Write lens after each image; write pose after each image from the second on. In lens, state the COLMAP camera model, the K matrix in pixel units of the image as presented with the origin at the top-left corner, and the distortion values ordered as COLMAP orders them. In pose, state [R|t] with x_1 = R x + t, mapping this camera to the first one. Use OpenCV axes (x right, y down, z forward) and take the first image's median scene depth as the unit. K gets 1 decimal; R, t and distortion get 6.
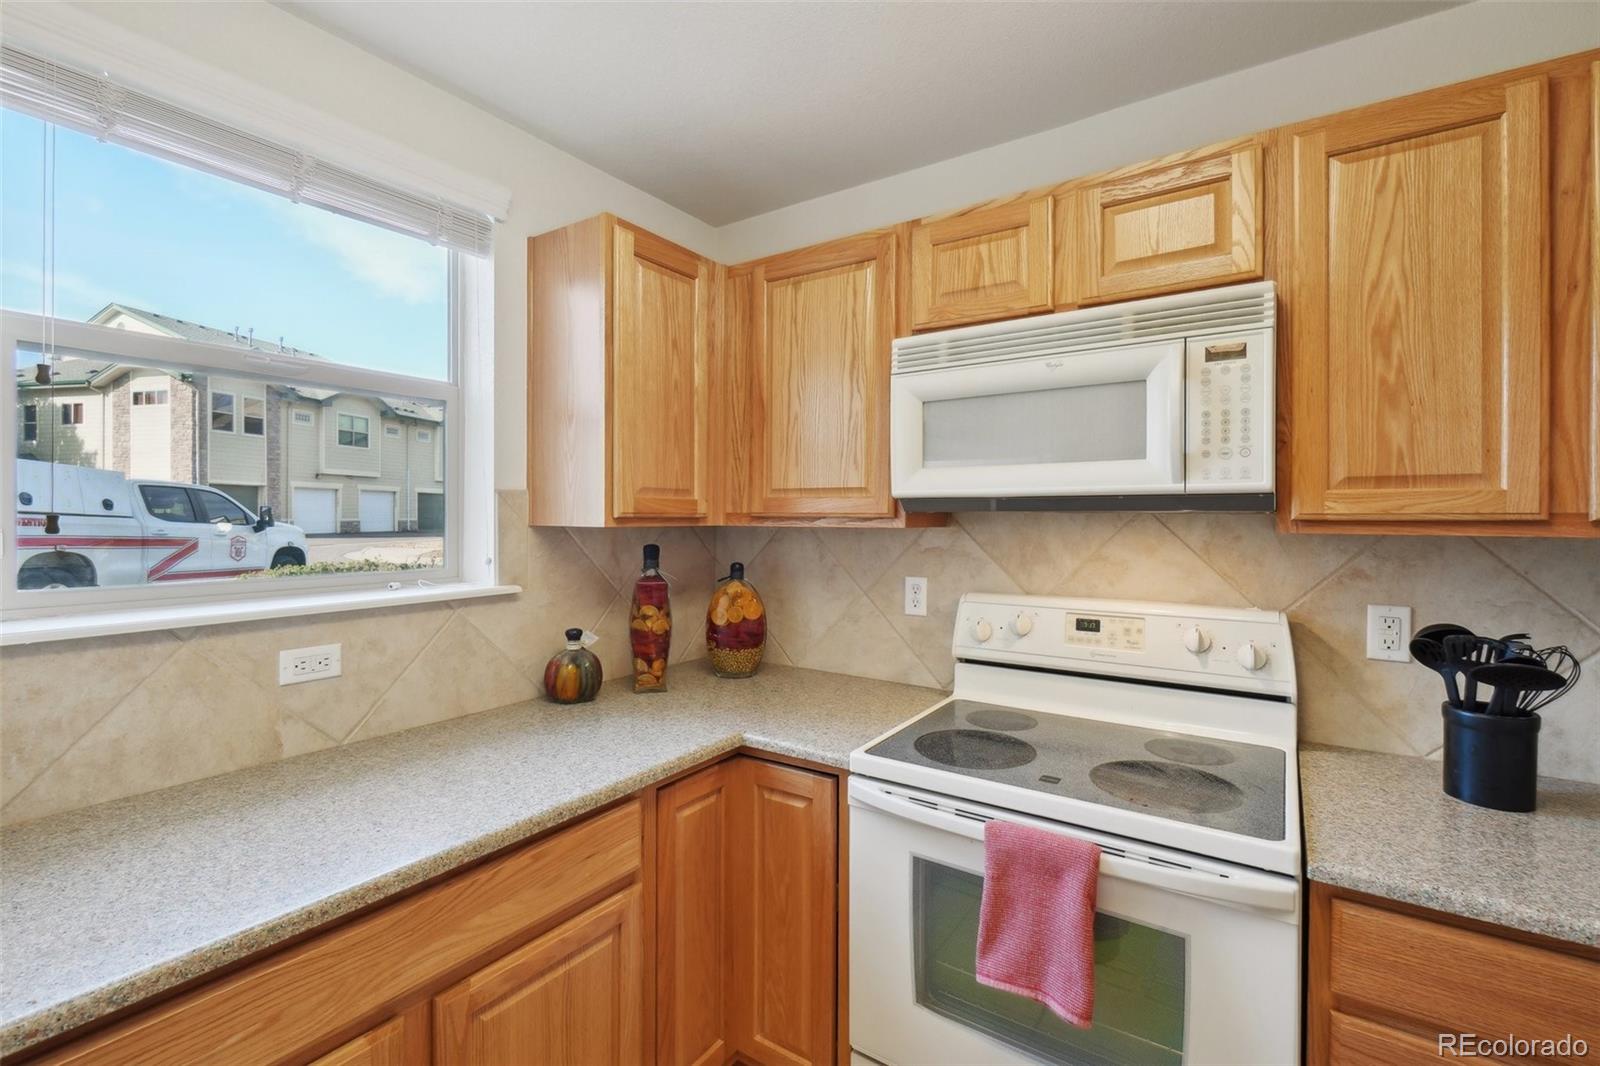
lens RADIAL K [[708.7, 0, 794.5], [0, 708.7, 520.1], [0, 0, 1]] dist [-0.002326, -0.001405]
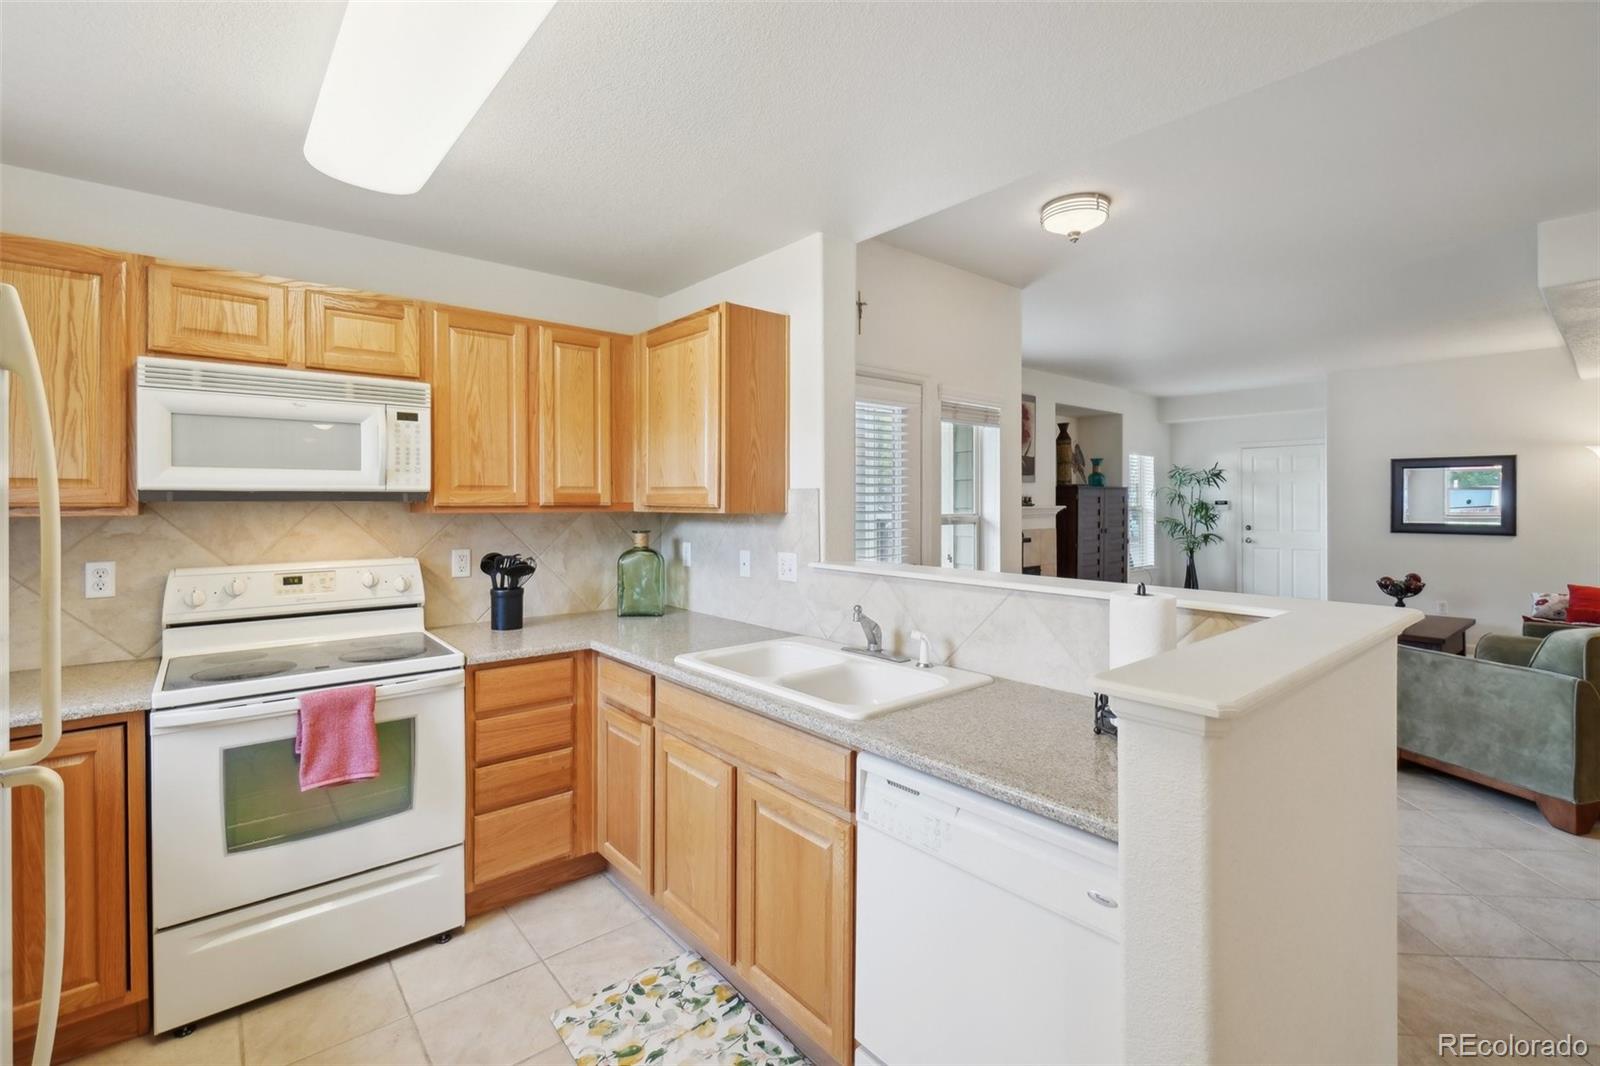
lens RADIAL K [[708.7, 0, 796.7], [0, 708.7, 503.8], [0, 0, 1]] dist [-0.002326, -0.001405]
pose [[0.264550, -0.003809, 0.964364, -0.779872], [0.008034, 0.999966, 0.001746, -0.001684], [-0.964338, 0.007286, 0.264572, -0.409186]]
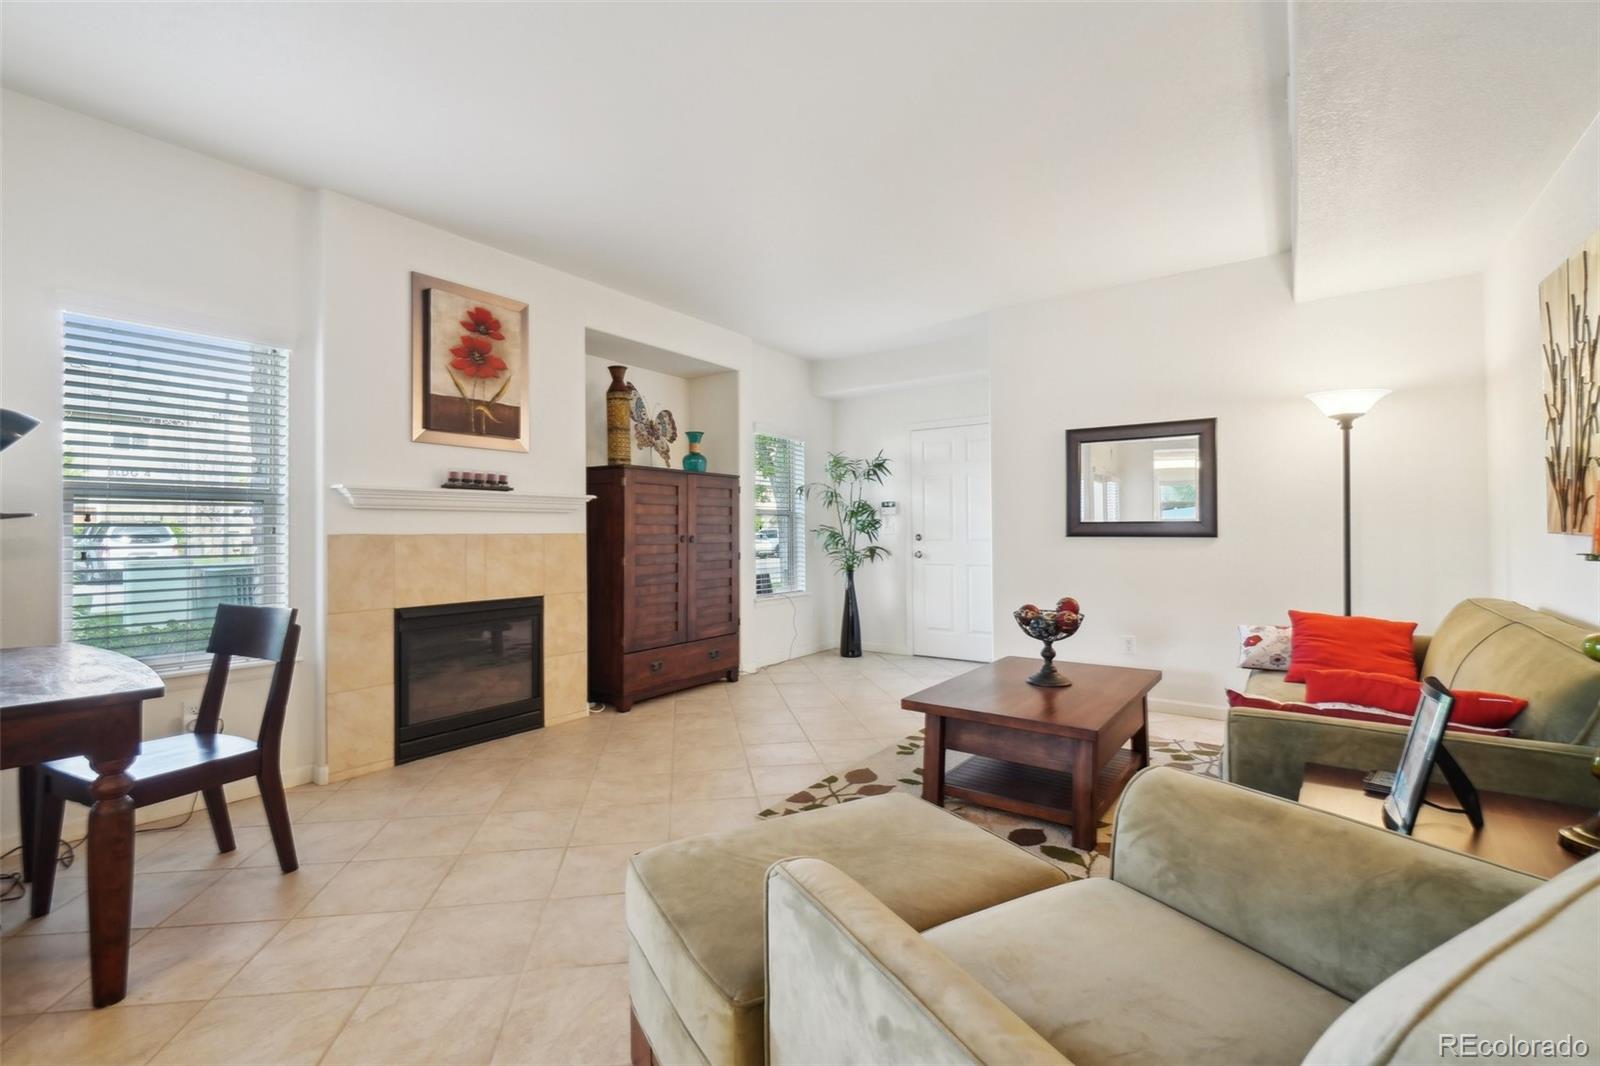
lens RADIAL K [[681.1, 0, 792.4], [0, 681.1, 529.5], [0, 0, 1]] dist [-0.018354, 0.000769]
pose [[0.029454, 0.003956, 0.999558, 1.535888], [0.008945, 0.999951, -0.004221, 0.188948], [-0.999526, 0.009066, 0.029417, -1.743690]]
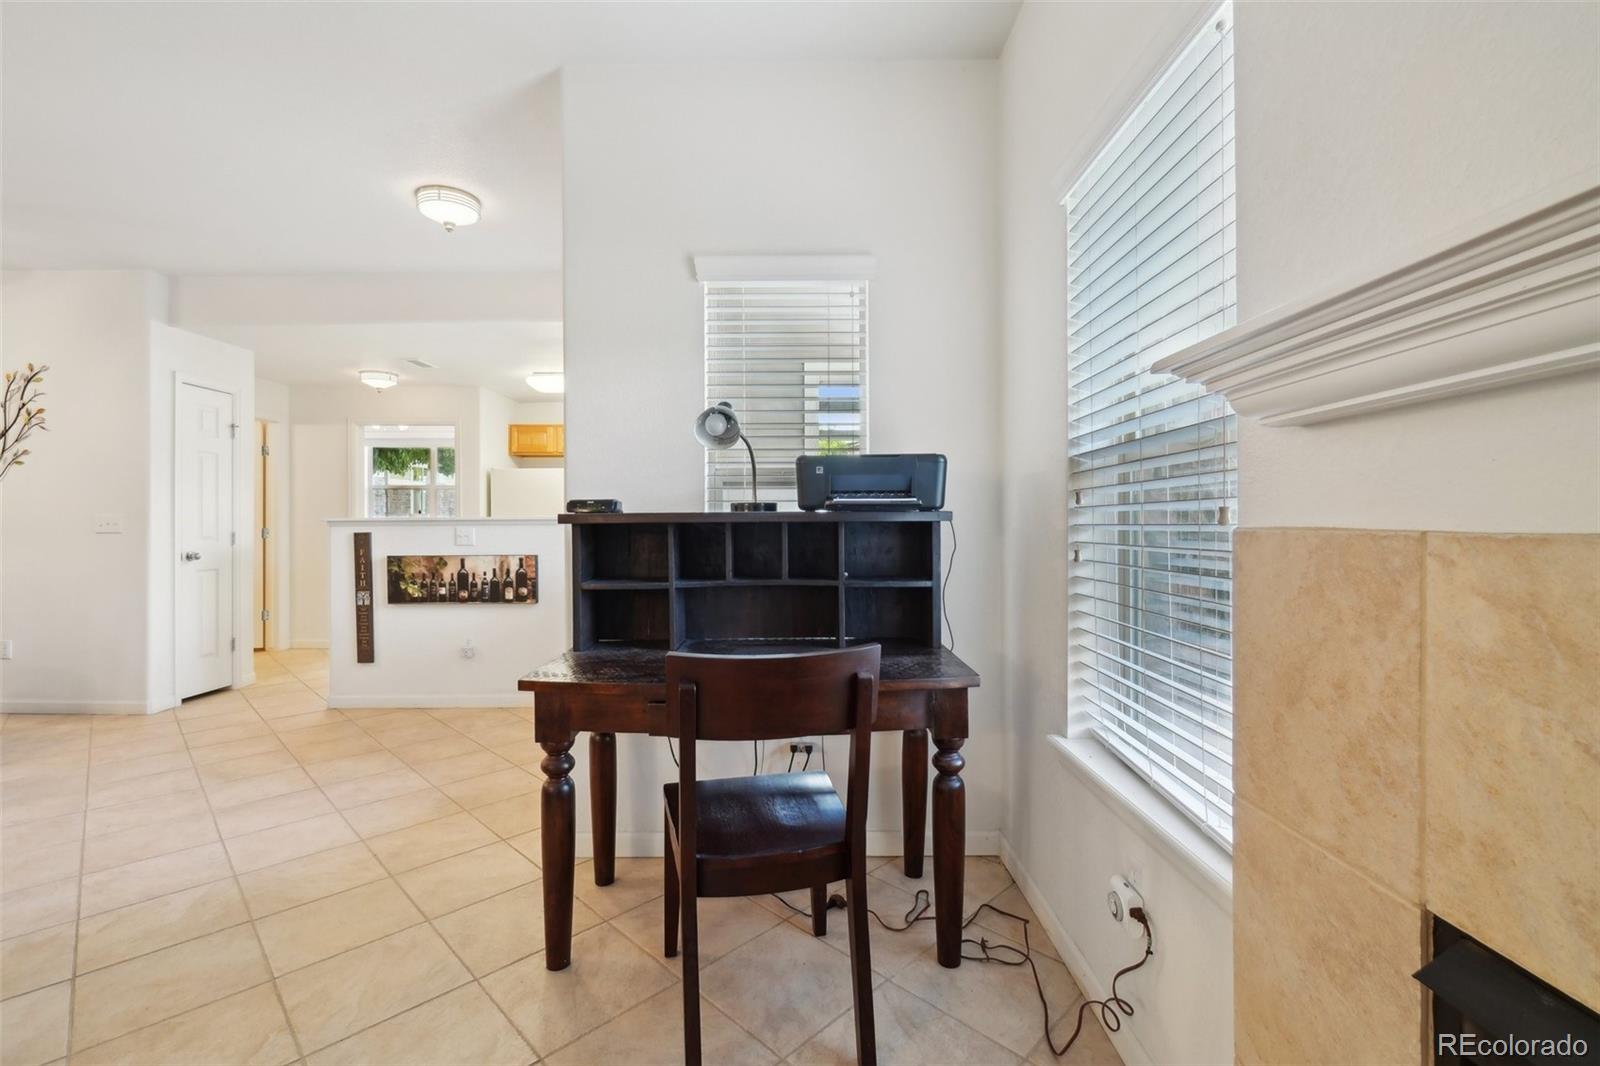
lens RADIAL K [[708.7, 0, 778.6], [0, 708.7, 521.5], [0, 0, 1]] dist [-0.002326, -0.001405]
pose [[0.550835, -0.002979, -0.834609, 3.821027], [-0.000545, 0.999992, -0.003929, 0.178267], [0.834614, 0.002619, 0.550830, -1.002305]]
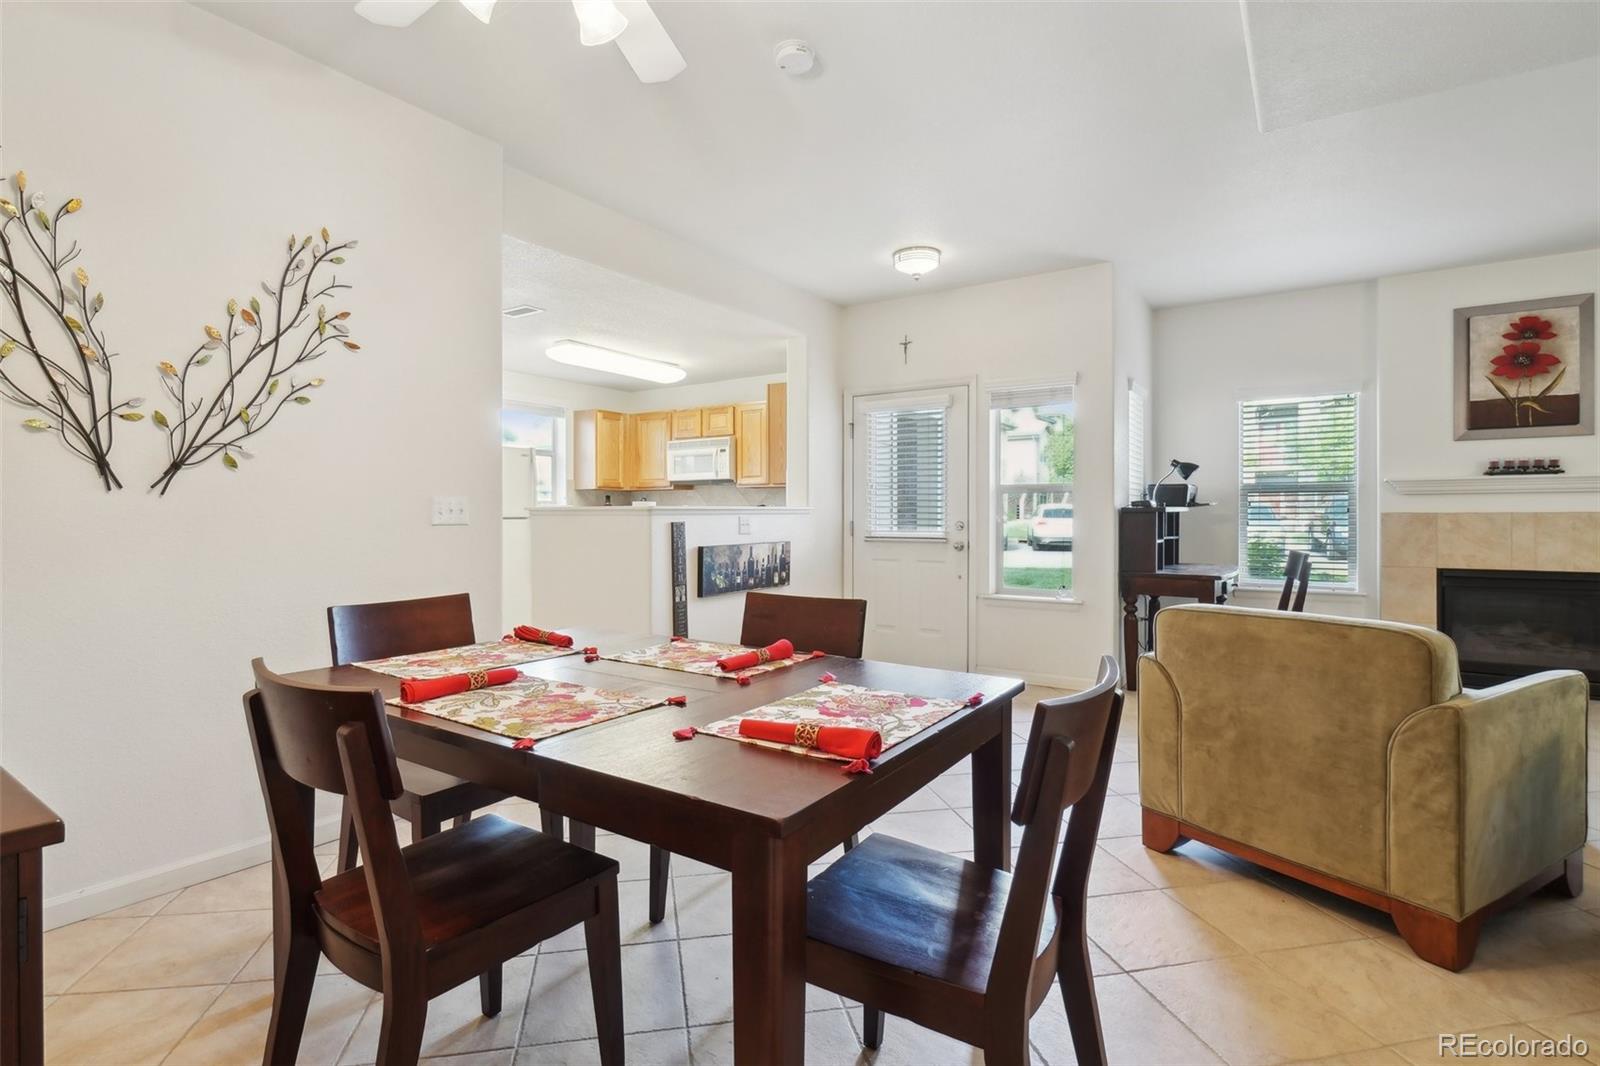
lens RADIAL K [[774.9, 0, 780.6], [0, 774.9, 518.3], [0, 0, 1]] dist [0.001161, -0.001323]
pose [[0.999989, -0.003425, 0.003106, 0.840215], [0.003426, 0.999994, -0.000026, 0.199187], [-0.003106, 0.000037, 0.999995, -3.719792]]
